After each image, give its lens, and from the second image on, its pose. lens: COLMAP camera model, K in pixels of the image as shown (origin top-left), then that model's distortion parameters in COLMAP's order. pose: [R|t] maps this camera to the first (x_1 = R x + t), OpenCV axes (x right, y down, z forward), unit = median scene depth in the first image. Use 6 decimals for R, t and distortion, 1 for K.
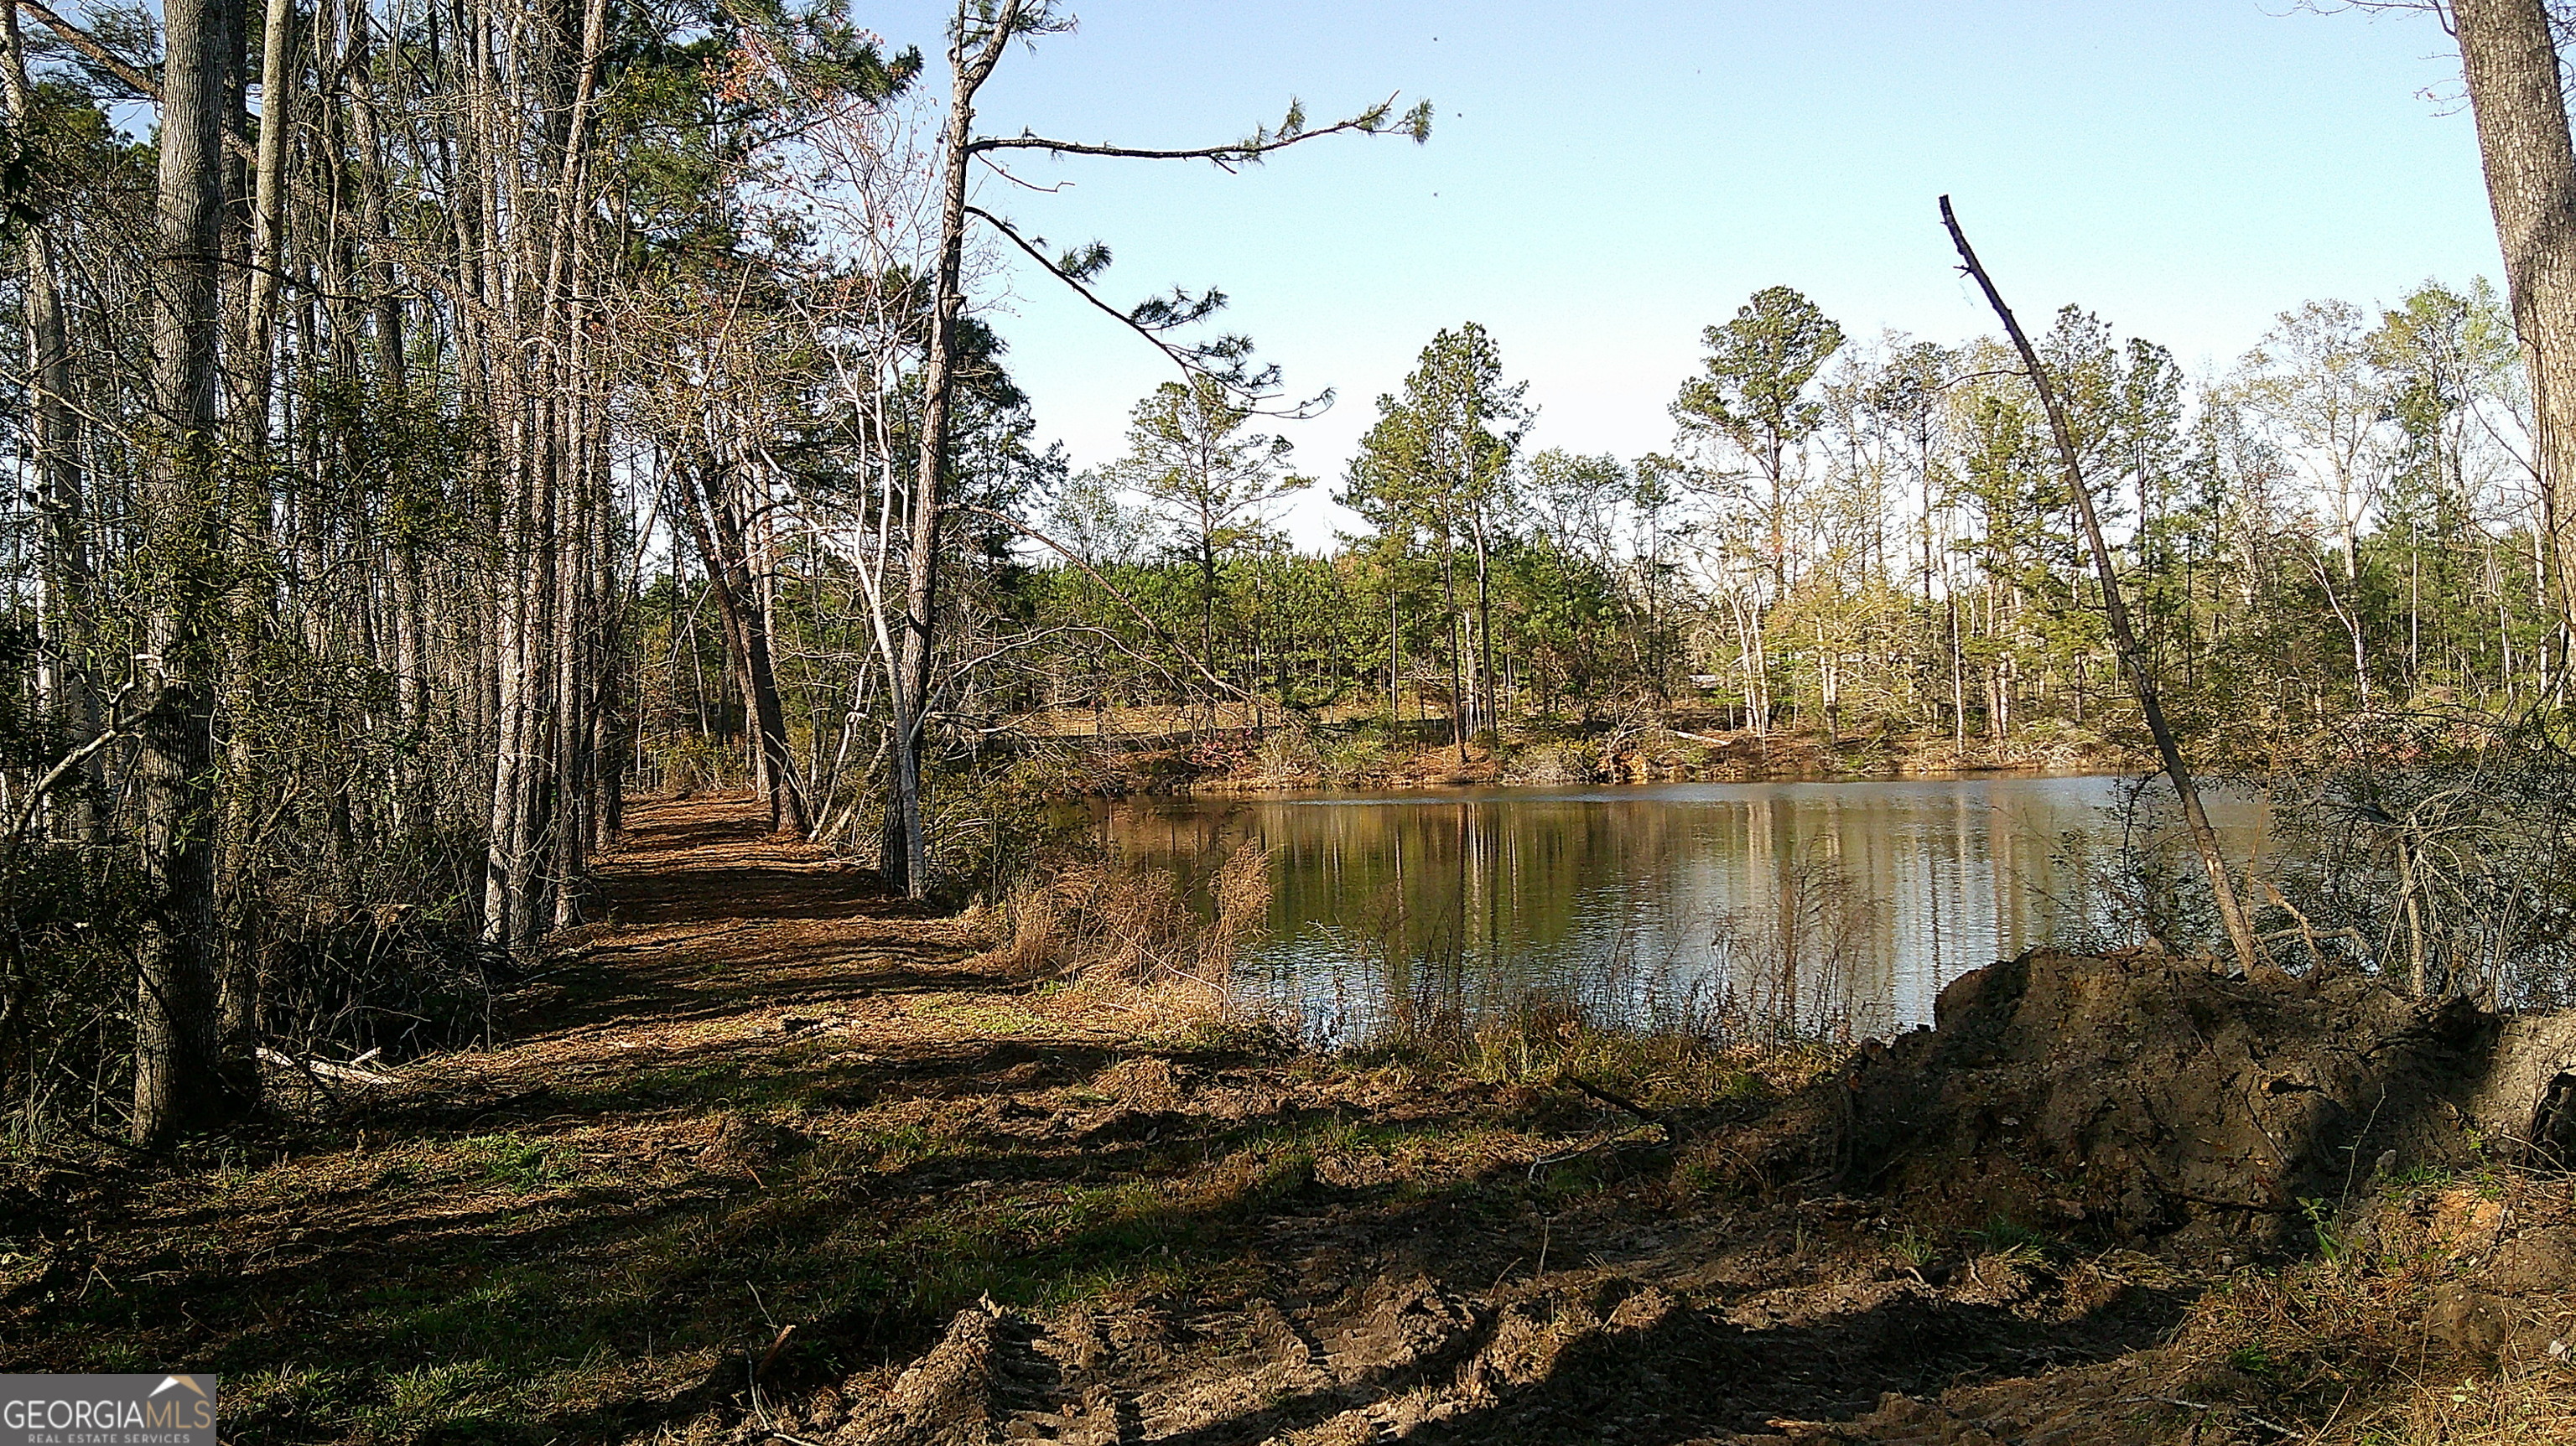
lens RADIAL K [[2032.8, 0, 1287.8], [0, 2032.8, 768.9], [0, 0, 1]] dist [0.088104, -0.000603]
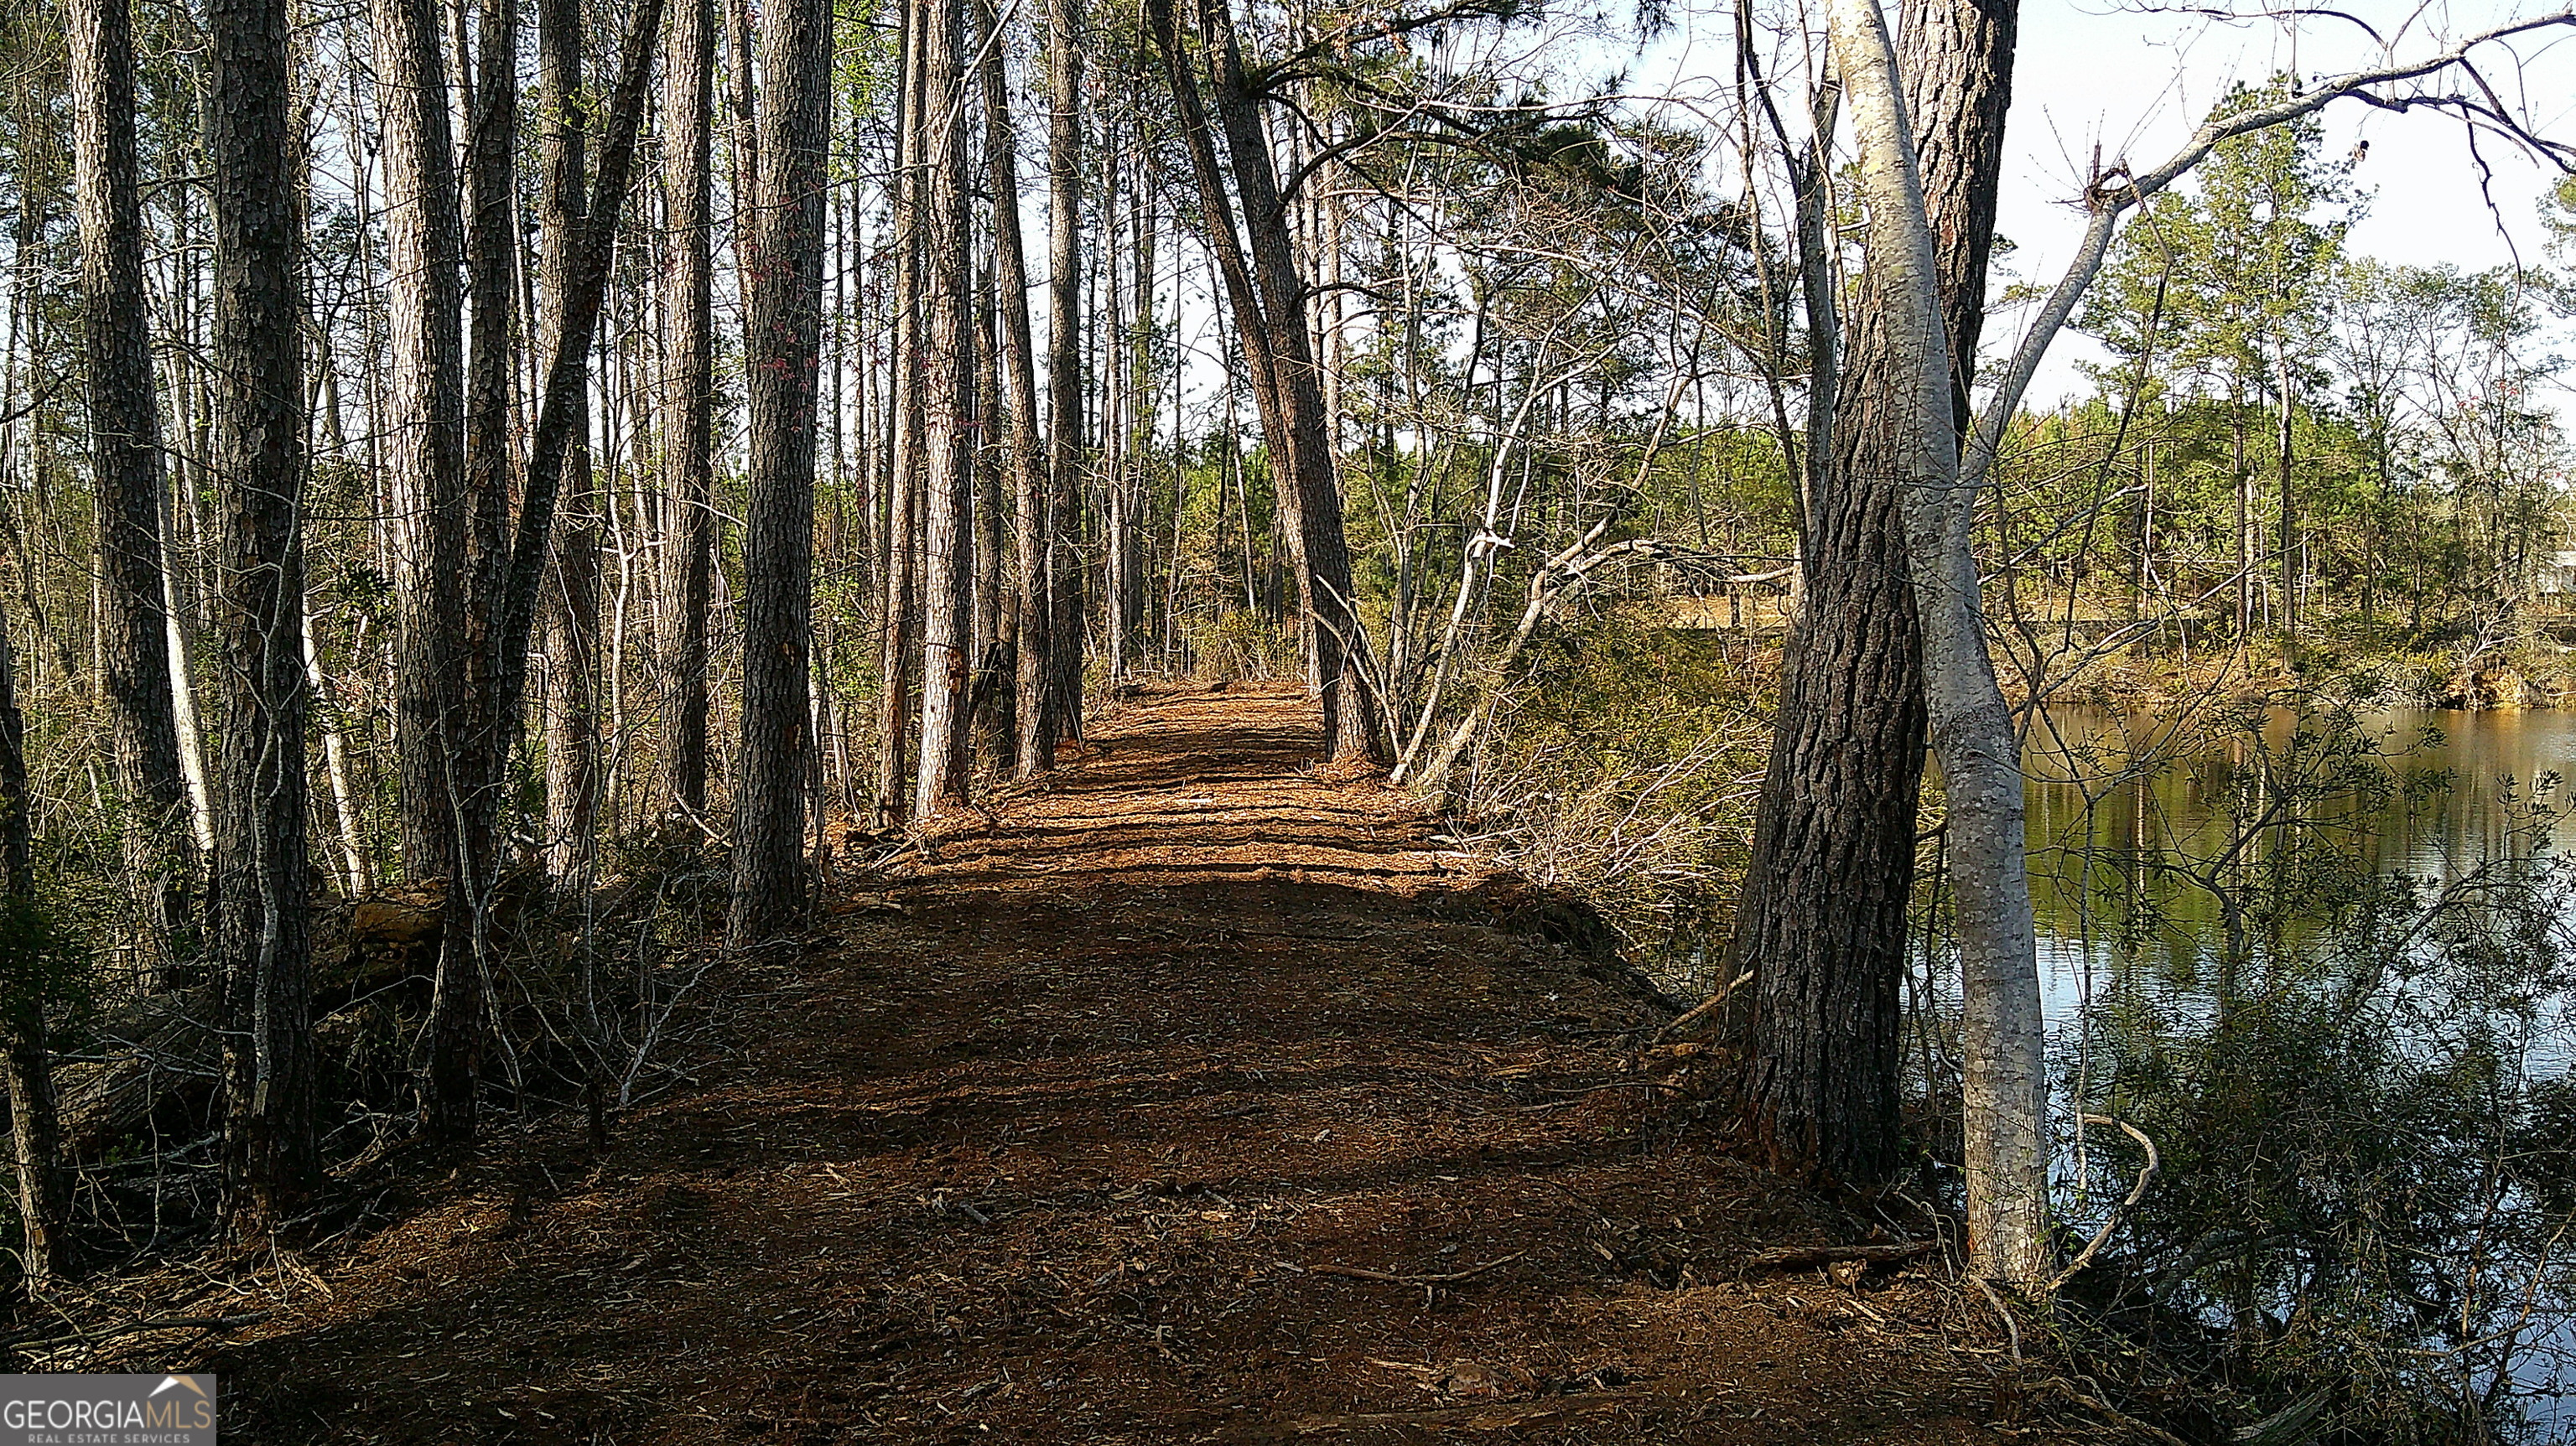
lens RADIAL K [[2032.8, 0, 1287.8], [0, 2032.8, 768.9], [0, 0, 1]] dist [0.088104, -0.000603]
pose [[0.963701, 0.046247, -0.262948, -0.056362], [-0.033569, 0.998056, 0.052510, 0.002548], [0.264865, -0.041777, 0.963380, 0.226306]]
